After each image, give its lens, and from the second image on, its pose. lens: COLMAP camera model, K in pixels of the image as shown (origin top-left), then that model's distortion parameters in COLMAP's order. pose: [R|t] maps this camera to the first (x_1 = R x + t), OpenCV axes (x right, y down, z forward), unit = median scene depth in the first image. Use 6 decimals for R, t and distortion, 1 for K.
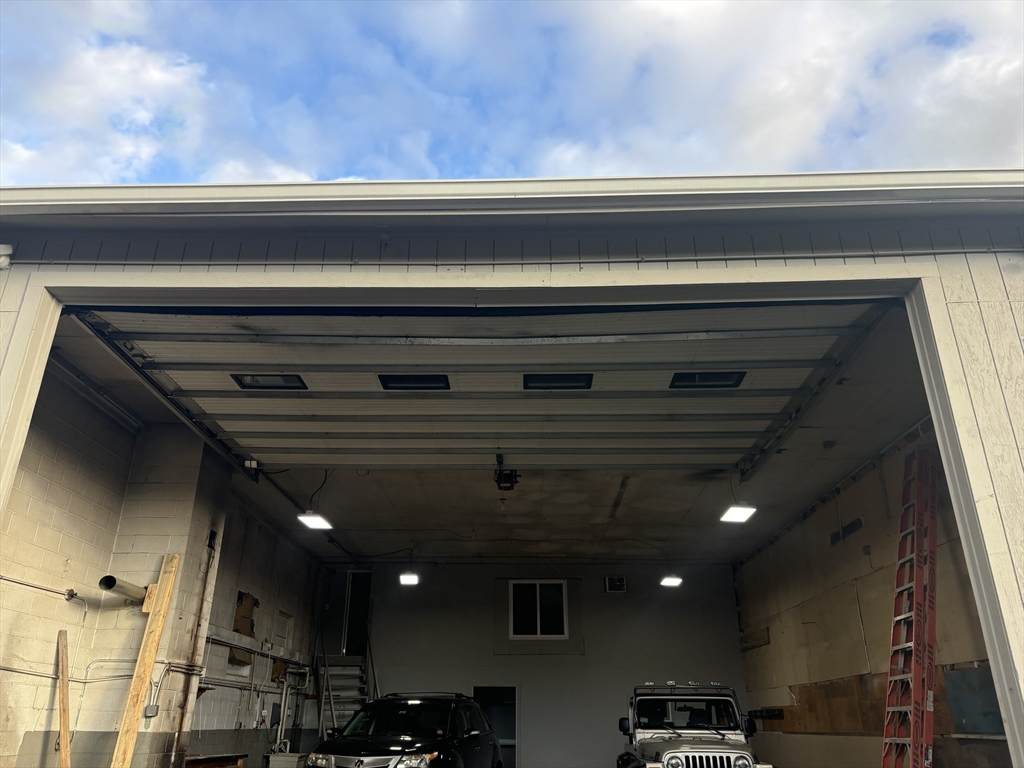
lens RADIAL K [[779.5, 0, 511.1], [0, 779.5, 380.5], [0, 0, 1]] dist [0.073315, -0.076760]
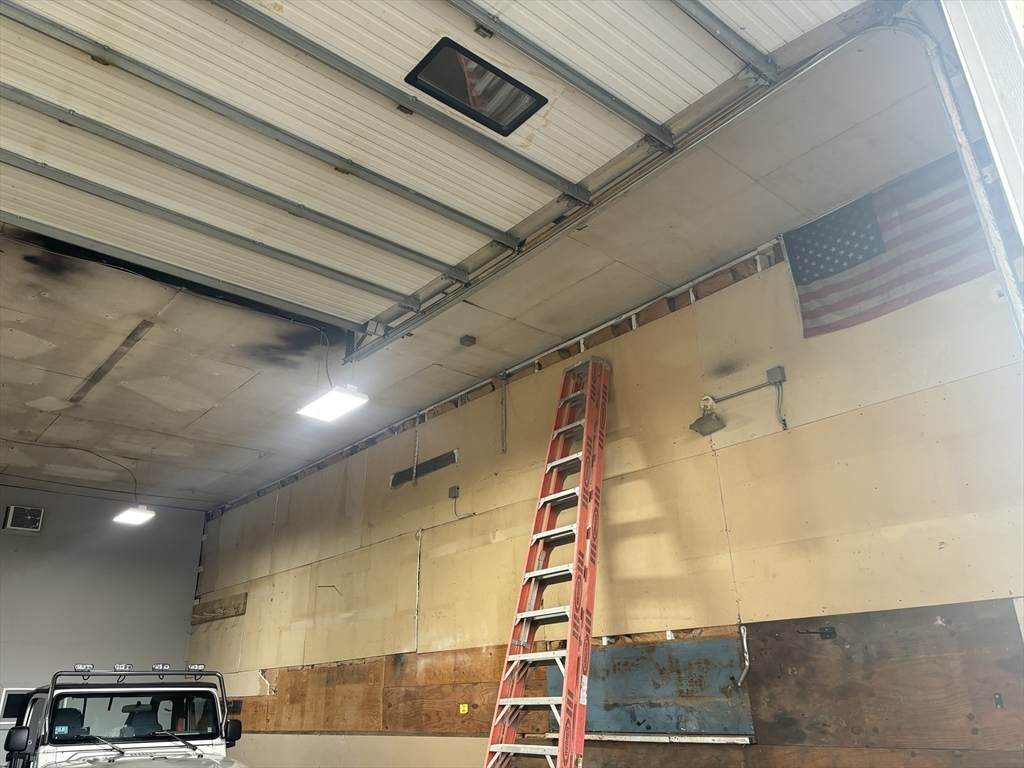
lens RADIAL K [[779.5, 0, 511.1], [0, 779.5, 380.5], [0, 0, 1]] dist [0.073315, -0.076760]
pose [[0.741416, 0.233125, 0.629250, -0.013515], [-0.244508, 0.967103, -0.070200, 0.147515], [-0.624915, -0.101809, 0.774026, 0.382825]]
